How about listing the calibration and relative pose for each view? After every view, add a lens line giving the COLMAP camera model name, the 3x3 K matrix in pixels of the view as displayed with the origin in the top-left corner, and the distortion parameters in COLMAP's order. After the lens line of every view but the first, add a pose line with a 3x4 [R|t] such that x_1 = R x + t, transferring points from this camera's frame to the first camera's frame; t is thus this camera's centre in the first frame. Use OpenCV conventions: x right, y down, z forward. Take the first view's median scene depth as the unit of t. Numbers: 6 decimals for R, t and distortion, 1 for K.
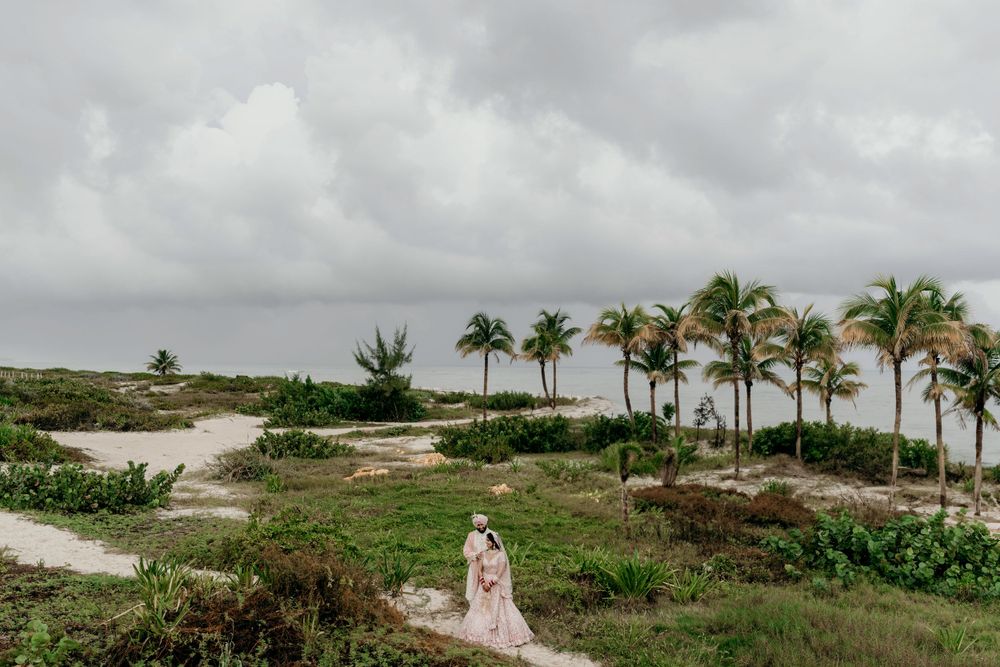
lens RADIAL K [[943.6, 0, 501.4], [0, 943.6, 333.7], [0, 0, 1]] dist [0.021836, 0.000000]
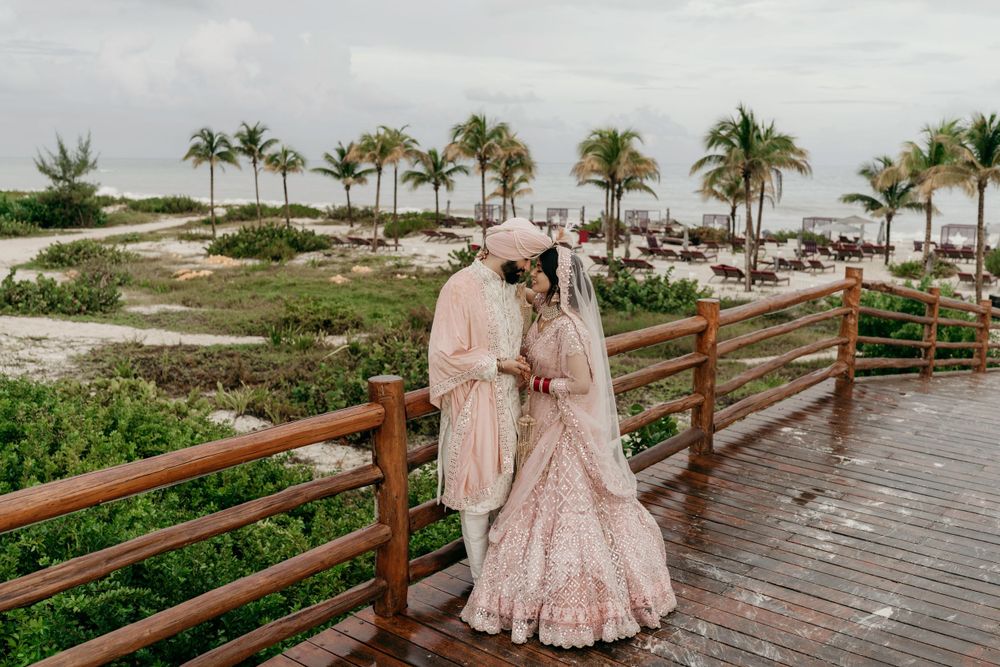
lens RADIAL K [[943.6, 0, 496.3], [0, 943.6, 334.8], [0, 0, 1]] dist [0.021836, 0.000000]
pose [[0.890198, -0.085532, 0.447473, -0.300616], [-0.014210, 0.976527, 0.214927, -0.034857], [-0.455353, -0.197686, 0.868087, -0.197004]]
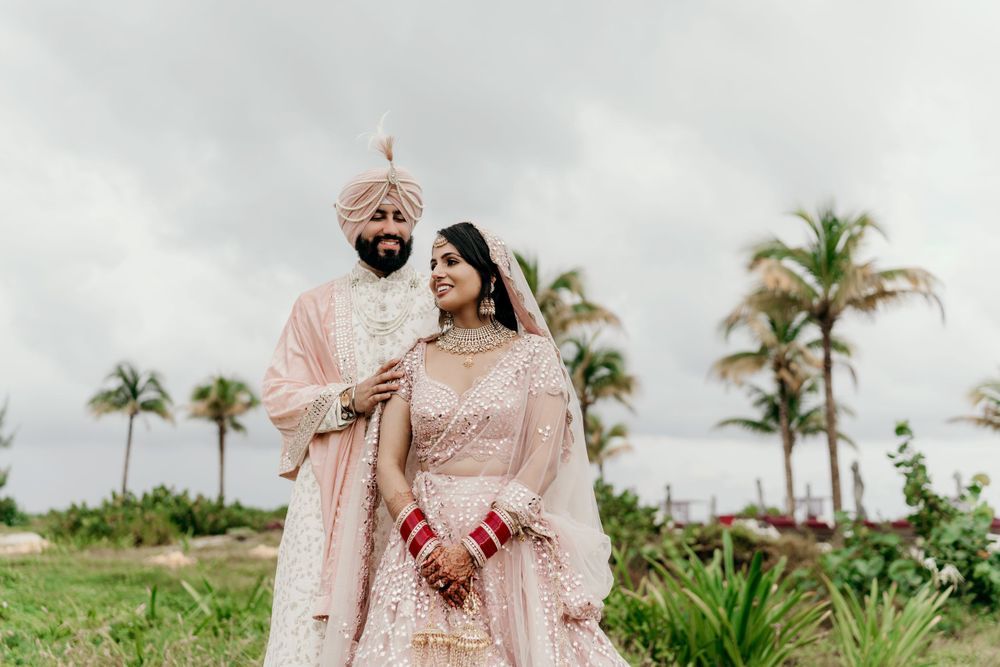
lens RADIAL K [[943.6, 0, 495.4], [0, 943.6, 331.5], [0, 0, 1]] dist [0.021836, 0.000000]
pose [[0.933091, 0.060810, 0.354461, -0.021576], [-0.003892, 0.987251, -0.159125, 0.089212], [-0.359618, 0.147099, 0.921432, 0.300132]]
